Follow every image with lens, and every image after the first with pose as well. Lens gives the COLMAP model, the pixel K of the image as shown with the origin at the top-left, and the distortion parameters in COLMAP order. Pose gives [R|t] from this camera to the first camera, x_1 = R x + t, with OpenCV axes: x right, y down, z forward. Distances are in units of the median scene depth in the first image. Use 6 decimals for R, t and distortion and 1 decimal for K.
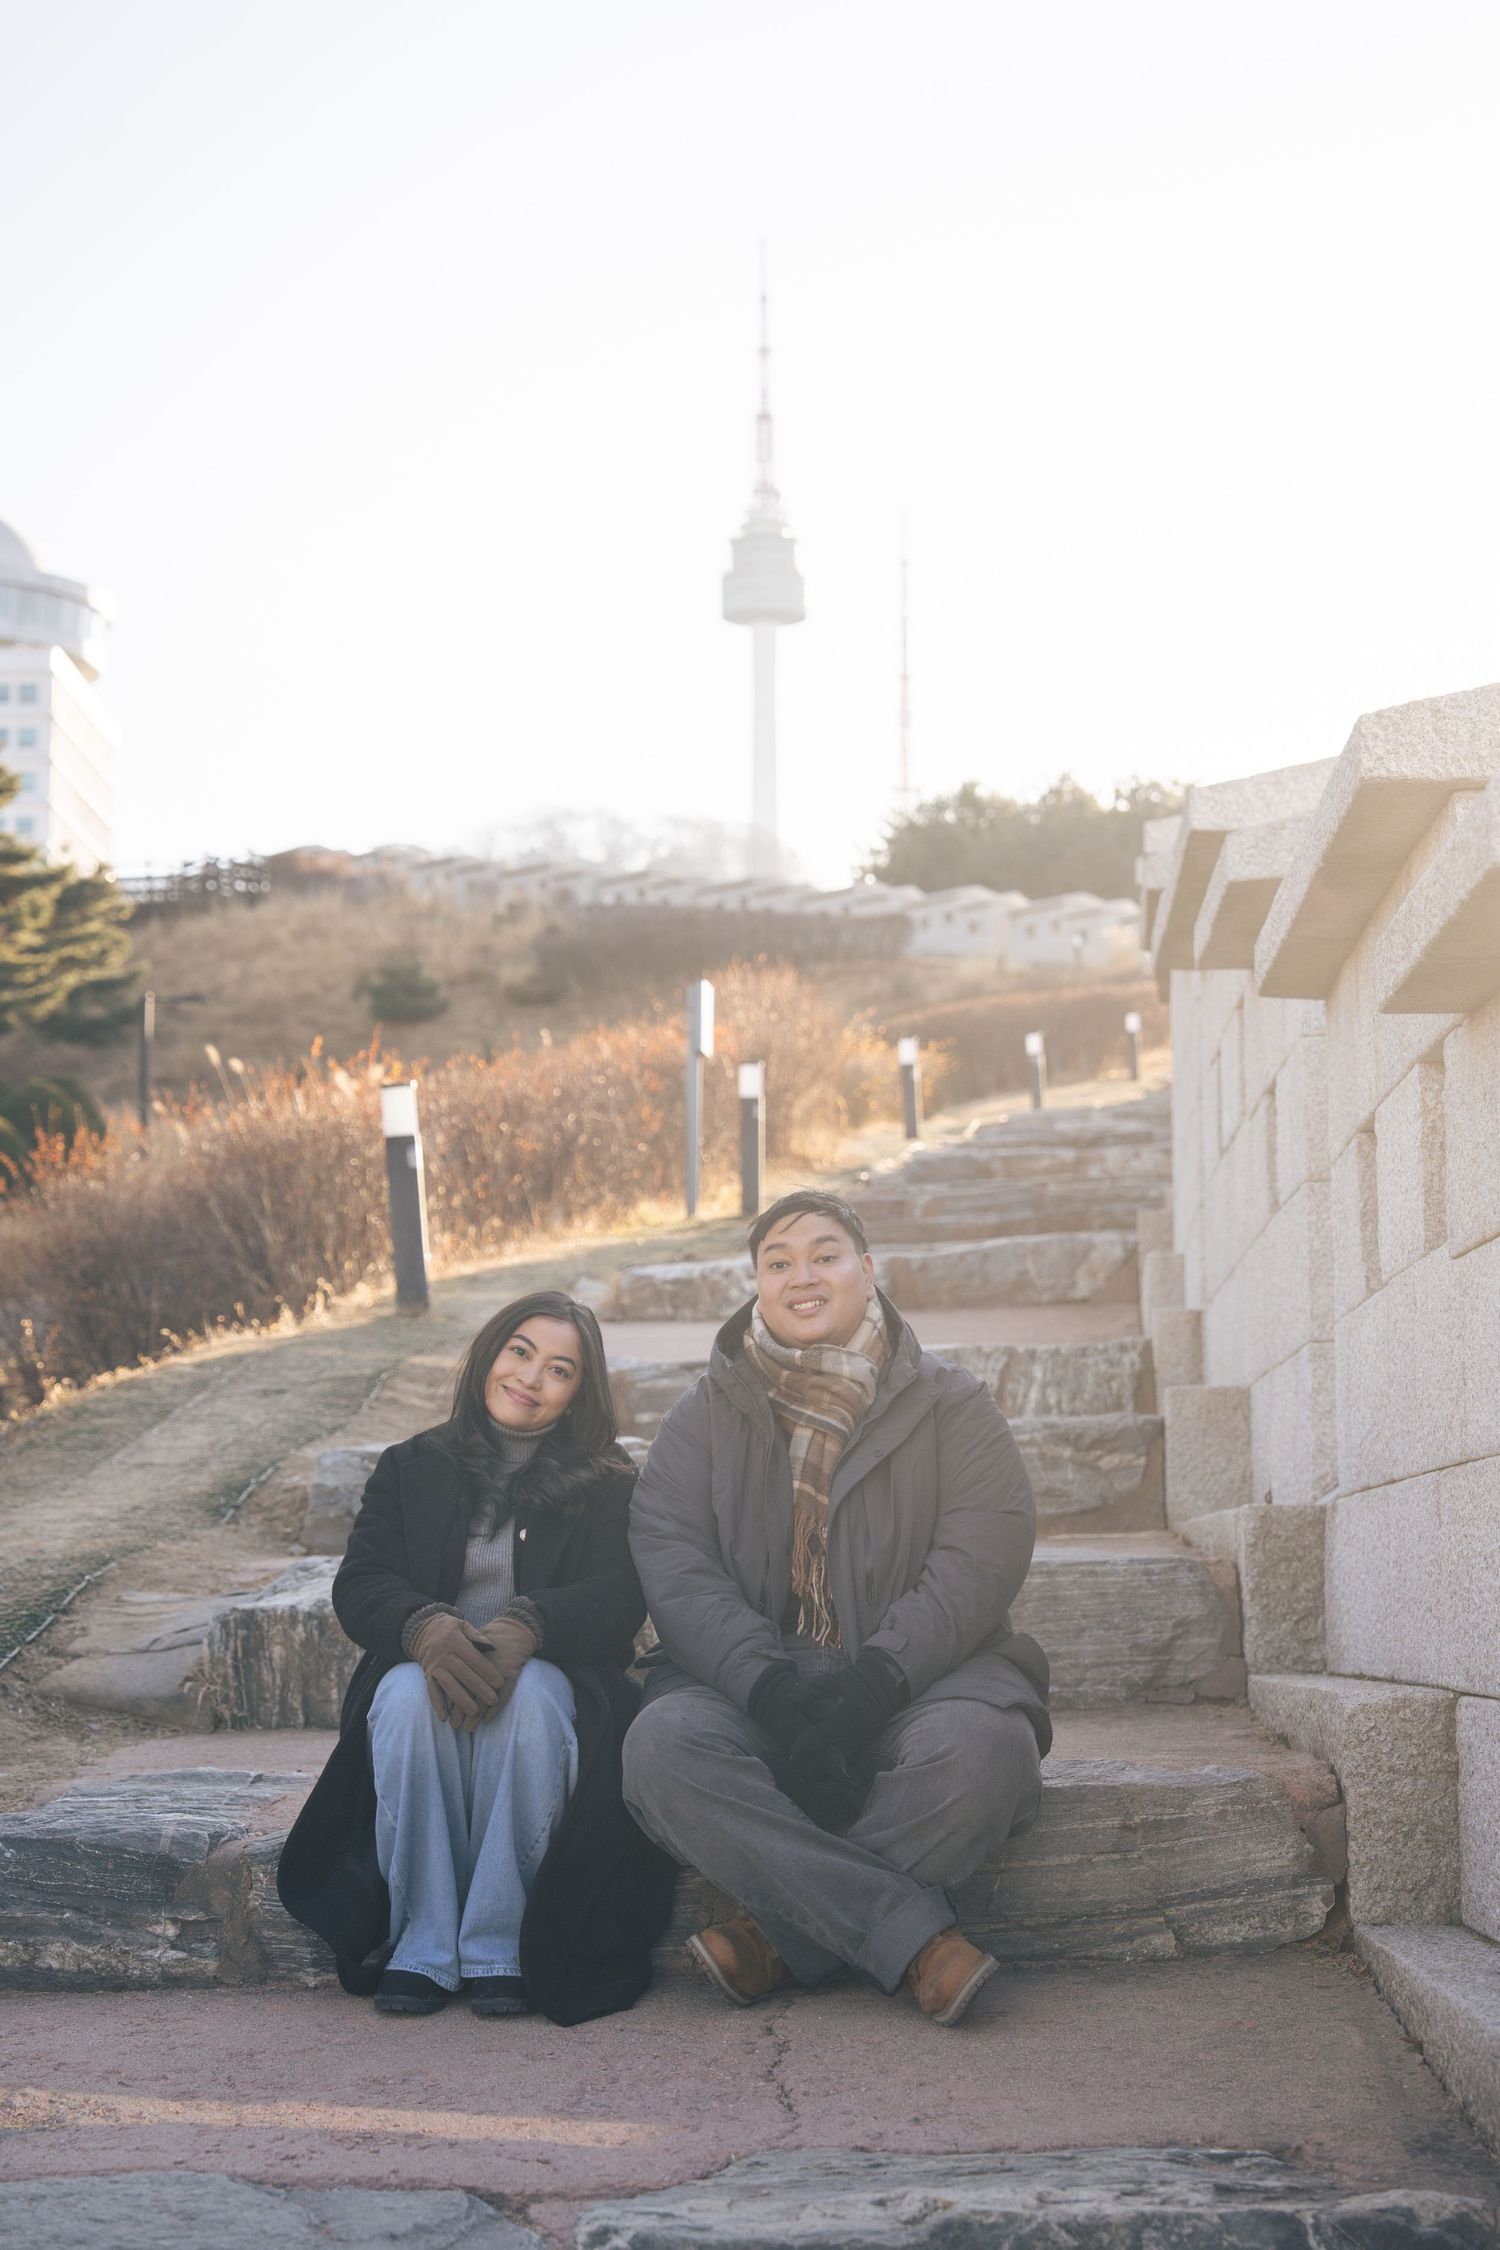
lens RADIAL K [[3682.0, 0, 752.1], [0, 3682.0, 1097.1], [0, 0, 1]] dist [-0.008354, -0.000550]
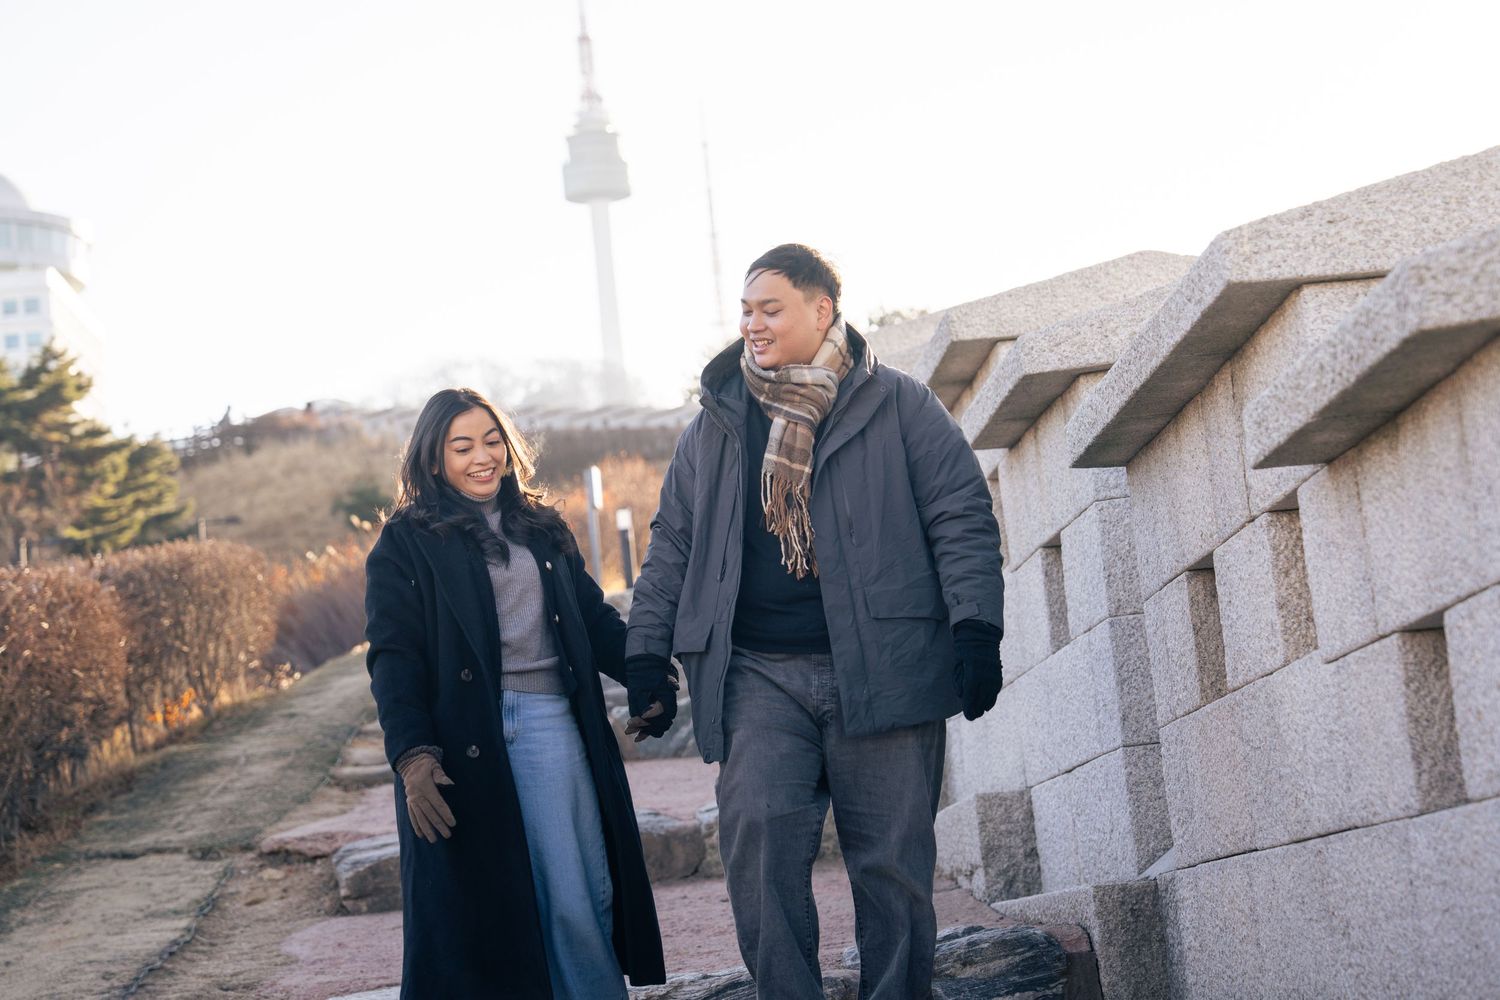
lens RADIAL K [[3858.1, 0, 749.3], [0, 3858.1, 389.5], [0, 0, 1]] dist [0.074519, 0.005939]
pose [[0.995918, -0.081262, 0.039286, -0.009622], [0.083441, 0.994855, -0.057462, 0.052473], [-0.034414, 0.060505, 0.997574, -1.044963]]
